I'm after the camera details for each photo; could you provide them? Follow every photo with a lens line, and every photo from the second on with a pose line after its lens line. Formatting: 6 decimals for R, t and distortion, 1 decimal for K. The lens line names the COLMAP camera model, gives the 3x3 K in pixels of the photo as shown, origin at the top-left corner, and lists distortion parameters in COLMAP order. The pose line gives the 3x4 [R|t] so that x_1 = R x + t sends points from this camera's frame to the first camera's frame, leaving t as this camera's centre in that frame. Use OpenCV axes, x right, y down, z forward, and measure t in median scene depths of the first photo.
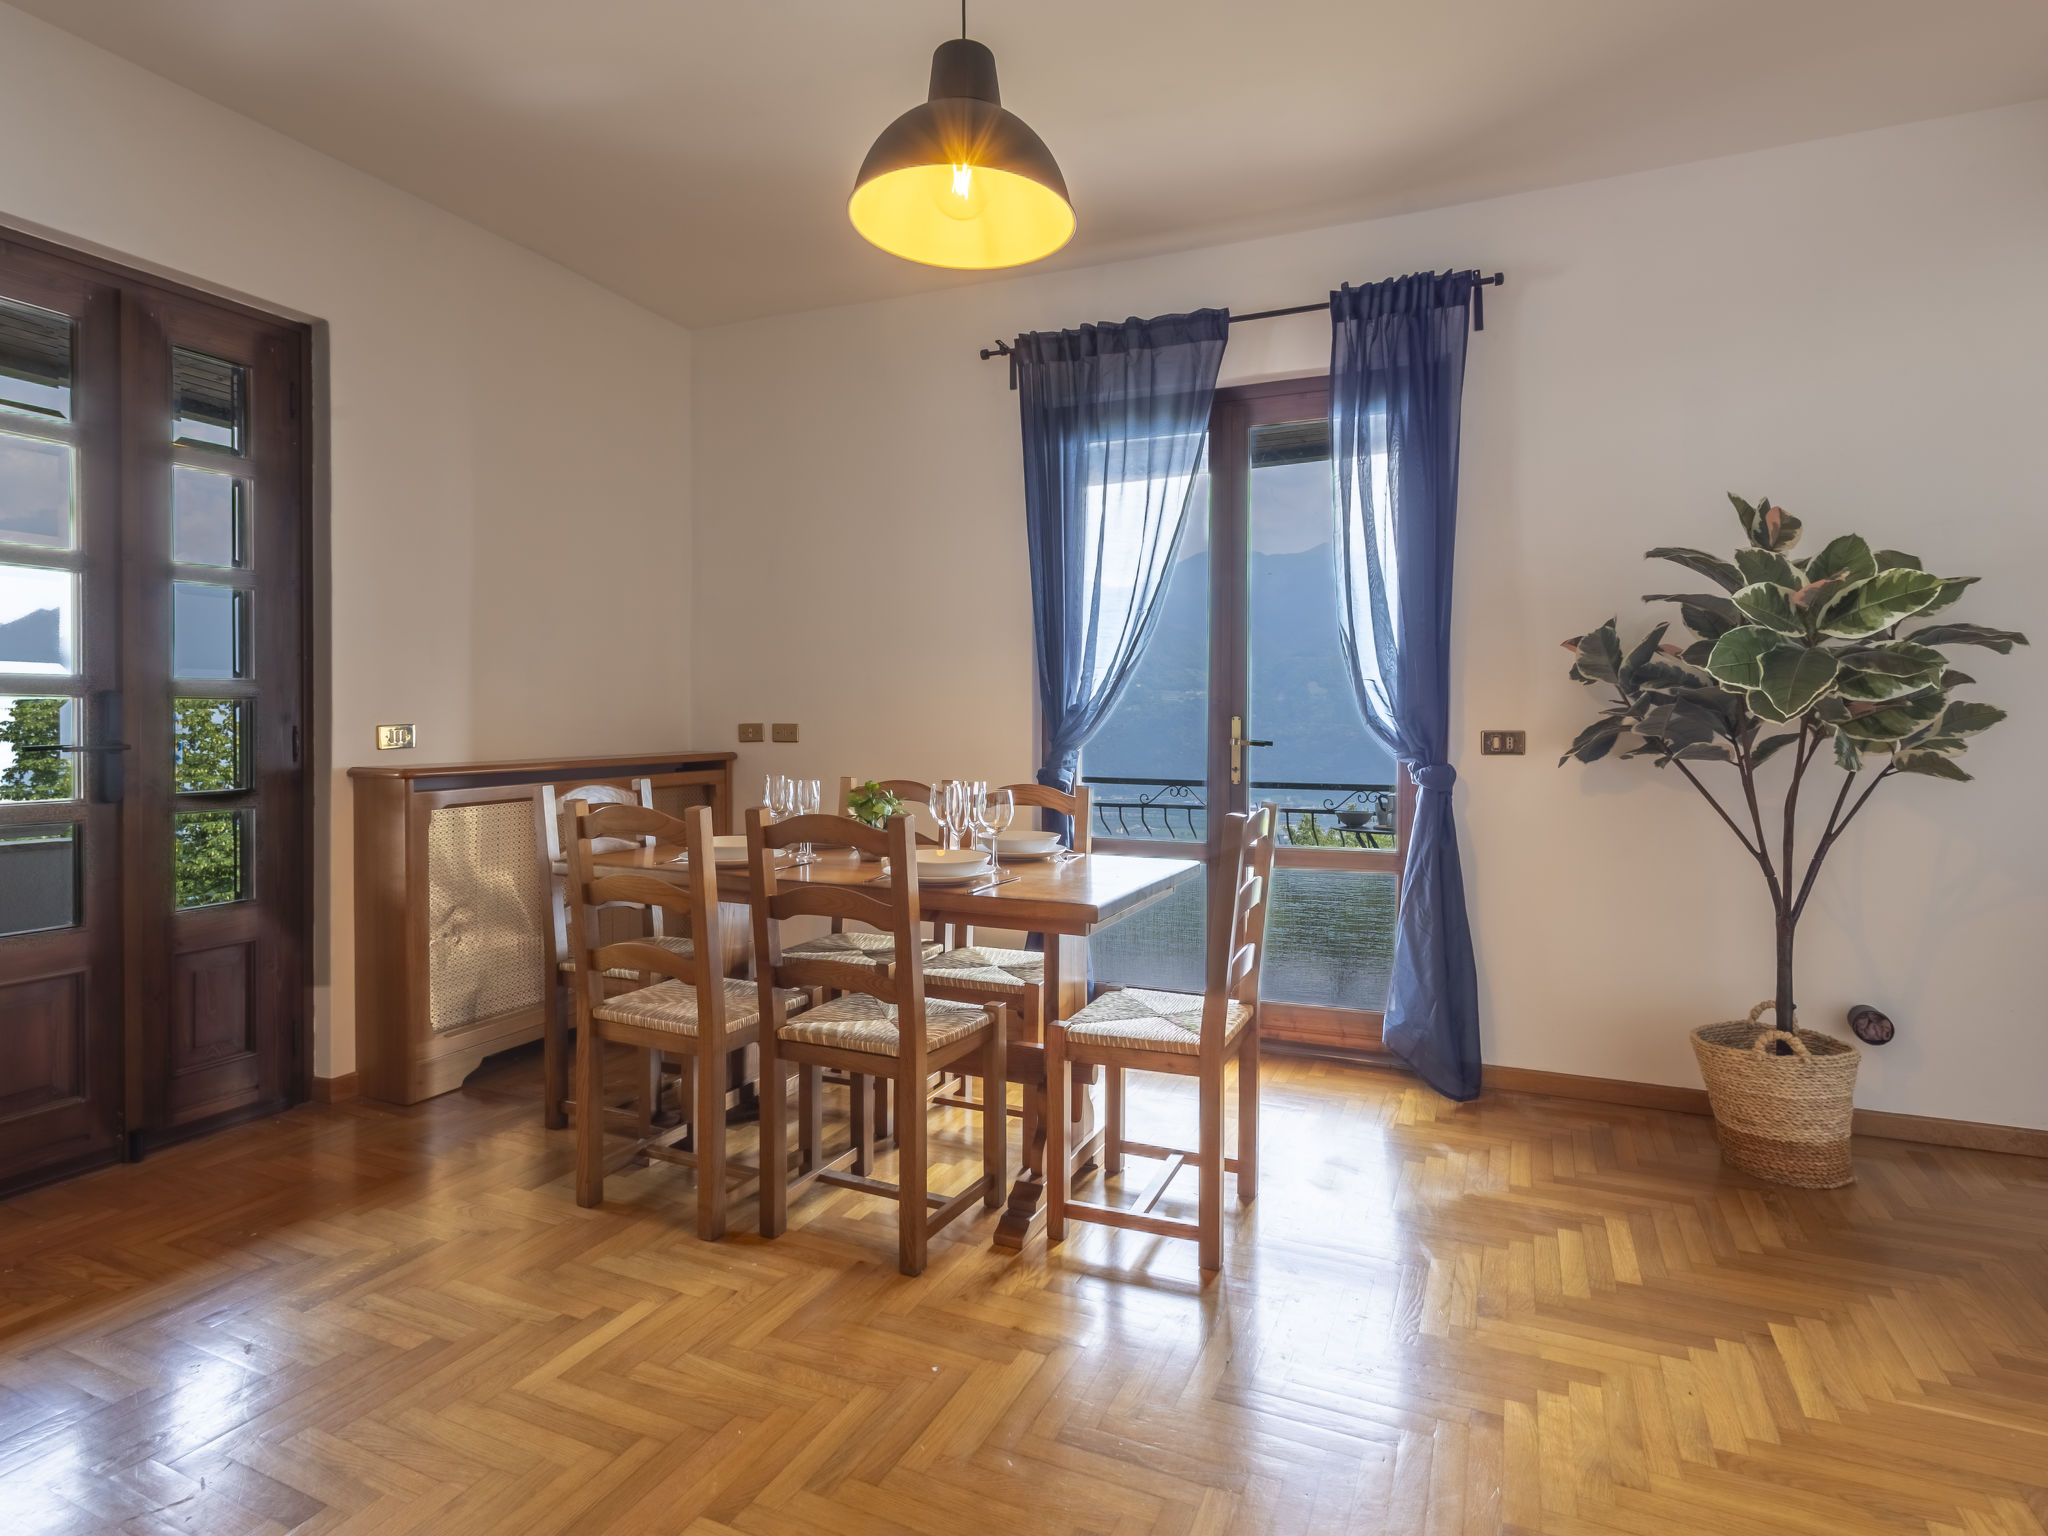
lens RADIAL K [[1098.8, 0, 1019.0], [0, 1098.8, 744.6], [0, 0, 1]] dist [0.001140, -0.000139]
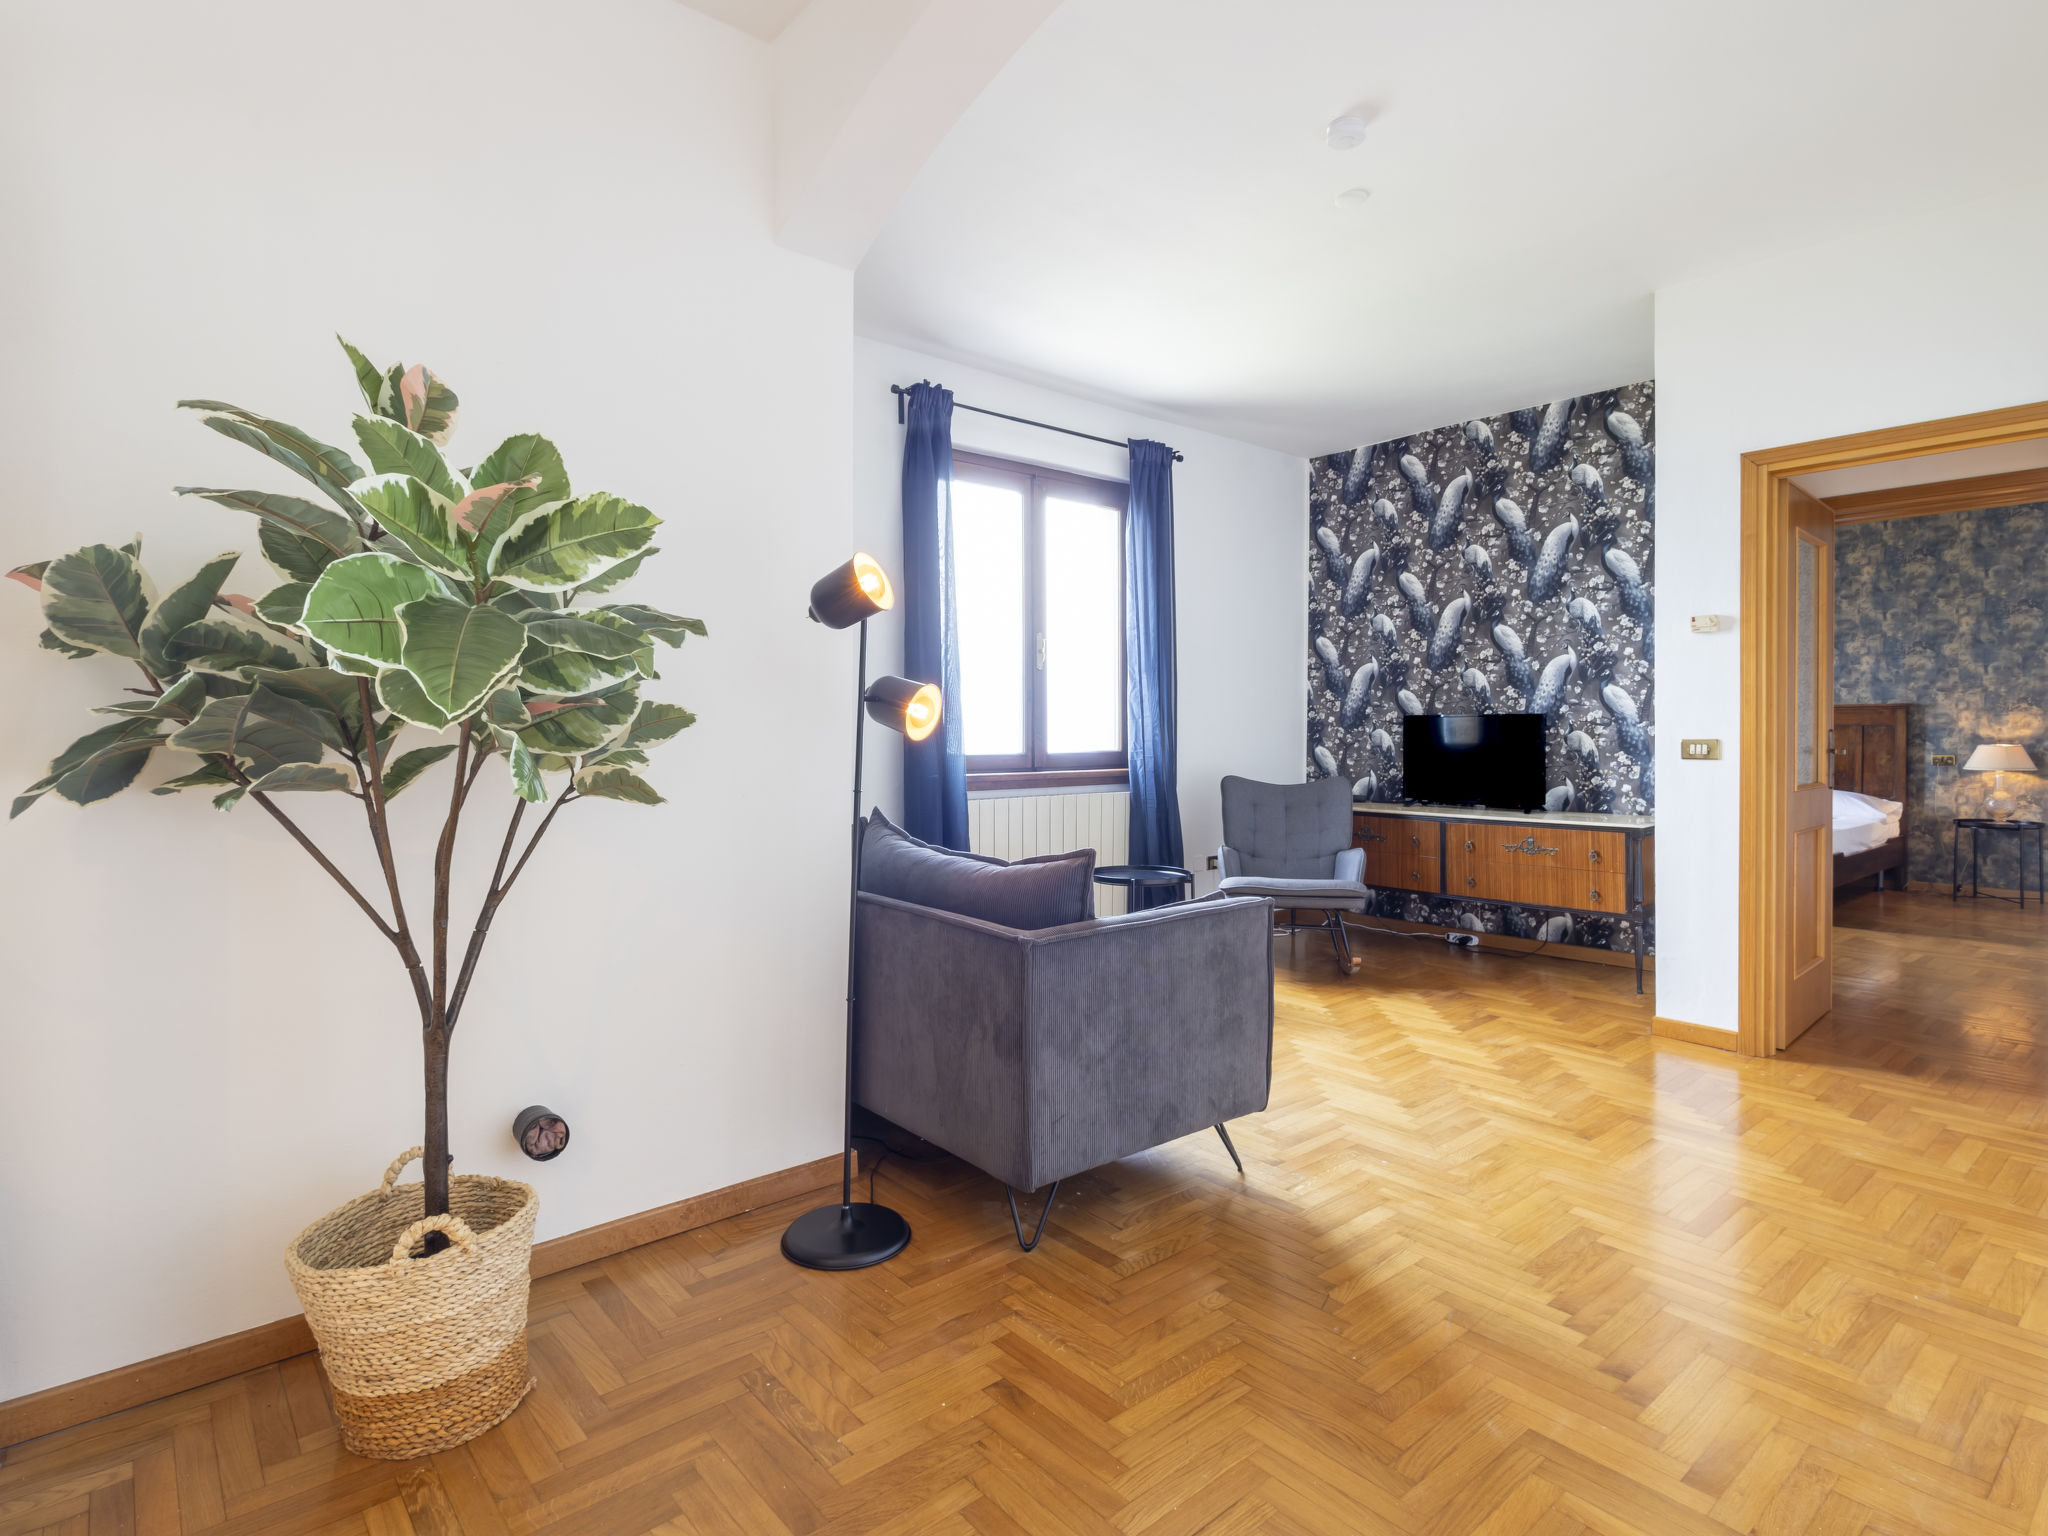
lens RADIAL K [[1059.8, 0, 1019.2], [0, 1059.8, 731.8], [0, 0, 1]] dist [0.021614, -0.000874]
pose [[0.424151, -0.001030, 0.905591, 0.274783], [0.020050, 0.999765, -0.008254, -0.006381], [-0.905370, 0.021658, 0.424072, 0.422494]]
